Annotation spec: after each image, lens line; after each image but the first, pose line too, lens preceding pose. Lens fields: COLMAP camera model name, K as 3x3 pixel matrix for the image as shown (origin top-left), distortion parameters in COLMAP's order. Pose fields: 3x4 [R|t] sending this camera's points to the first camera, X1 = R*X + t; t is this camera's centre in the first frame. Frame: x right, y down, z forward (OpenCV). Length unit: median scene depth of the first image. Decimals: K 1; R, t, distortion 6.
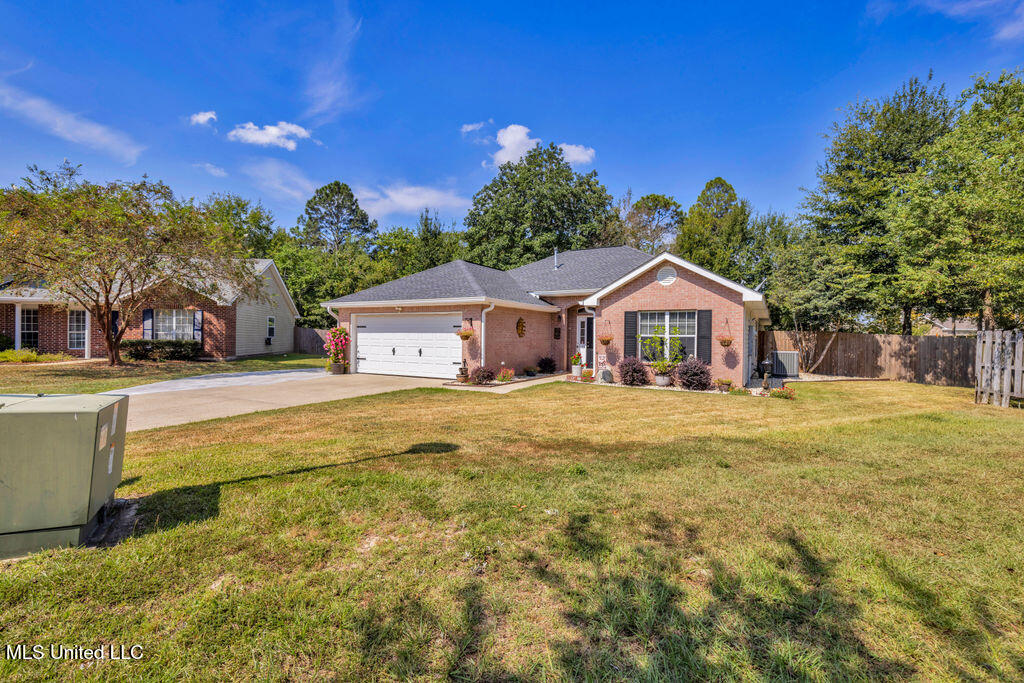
lens RADIAL K [[458.9, 0, 509.9], [0, 458.9, 344.3], [0, 0, 1]] dist [0.000821, -0.000005]
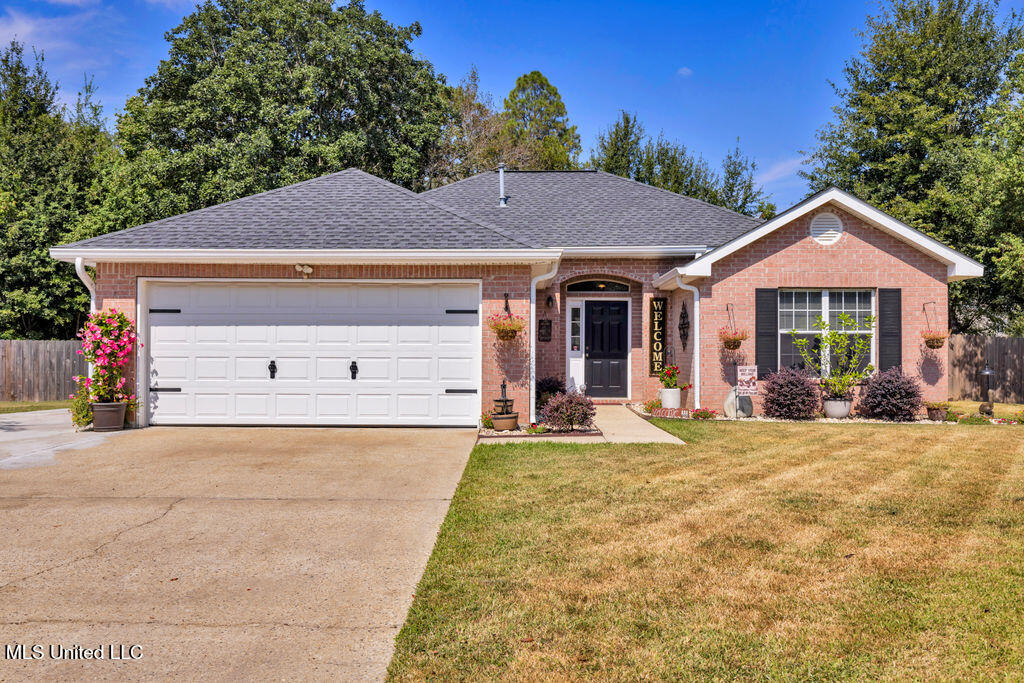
lens RADIAL K [[875.2, 0, 508.4], [0, 875.2, 350.9], [0, 0, 1]] dist [-0.001701, 0.006924]
pose [[0.876420, -0.006663, 0.481502, -0.515288], [0.012967, 0.999868, -0.009767, 0.010489], [-0.481374, 0.014803, 0.876391, 0.209897]]
